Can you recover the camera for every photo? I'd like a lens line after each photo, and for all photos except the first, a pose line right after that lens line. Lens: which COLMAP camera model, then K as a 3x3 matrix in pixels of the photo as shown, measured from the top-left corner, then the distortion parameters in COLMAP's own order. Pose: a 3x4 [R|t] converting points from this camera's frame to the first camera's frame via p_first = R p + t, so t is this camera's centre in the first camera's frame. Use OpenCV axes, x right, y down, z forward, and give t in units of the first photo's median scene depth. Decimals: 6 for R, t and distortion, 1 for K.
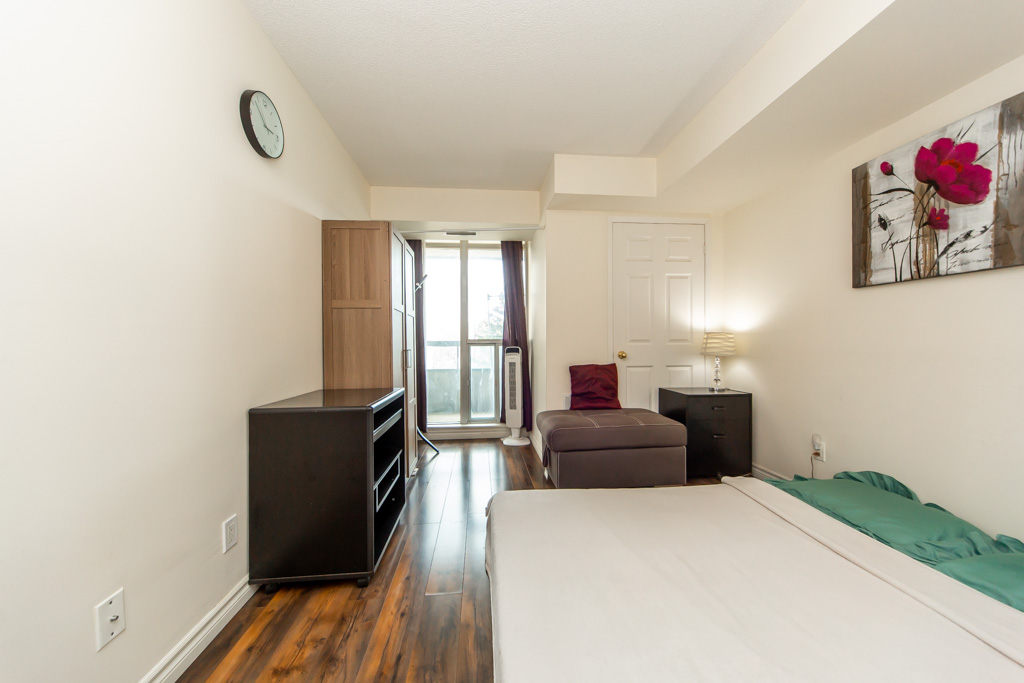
lens RADIAL K [[352.3, 0, 513.2], [0, 352.3, 345.1], [0, 0, 1]] dist [0.001260, -0.000016]
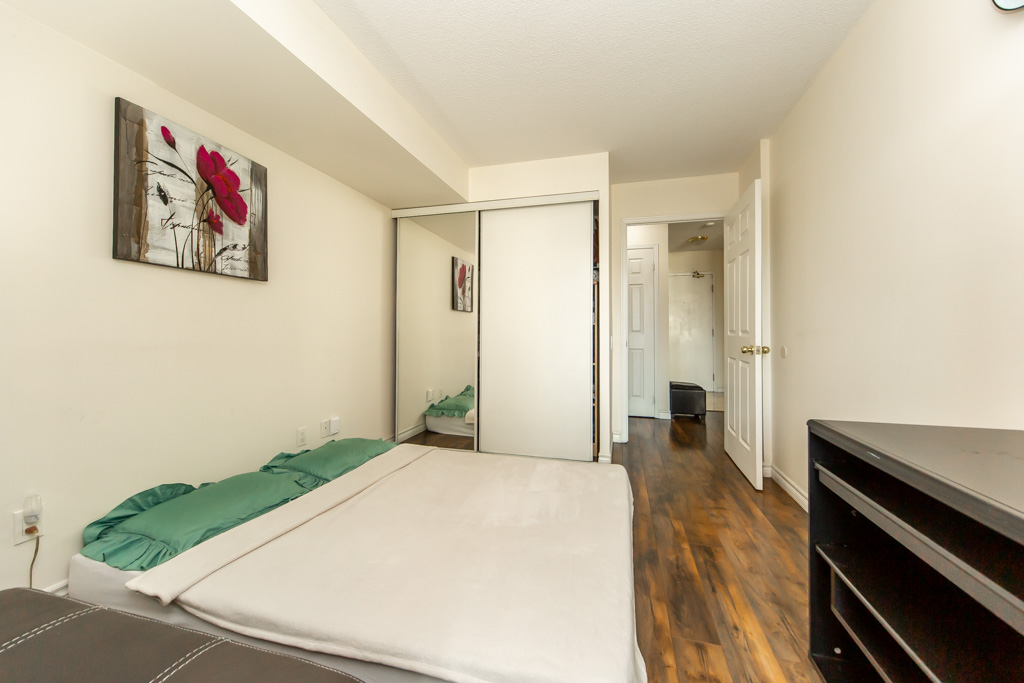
lens RADIAL K [[366.5, 0, 525.2], [0, 366.5, 329.9], [0, 0, 1]] dist [-0.000016, -0.000051]
pose [[-0.938896, 0.007292, 0.344125, -0.109251], [0.007078, 0.999973, -0.001880, -0.006745], [-0.344129, 0.000670, -0.938922, 1.695722]]
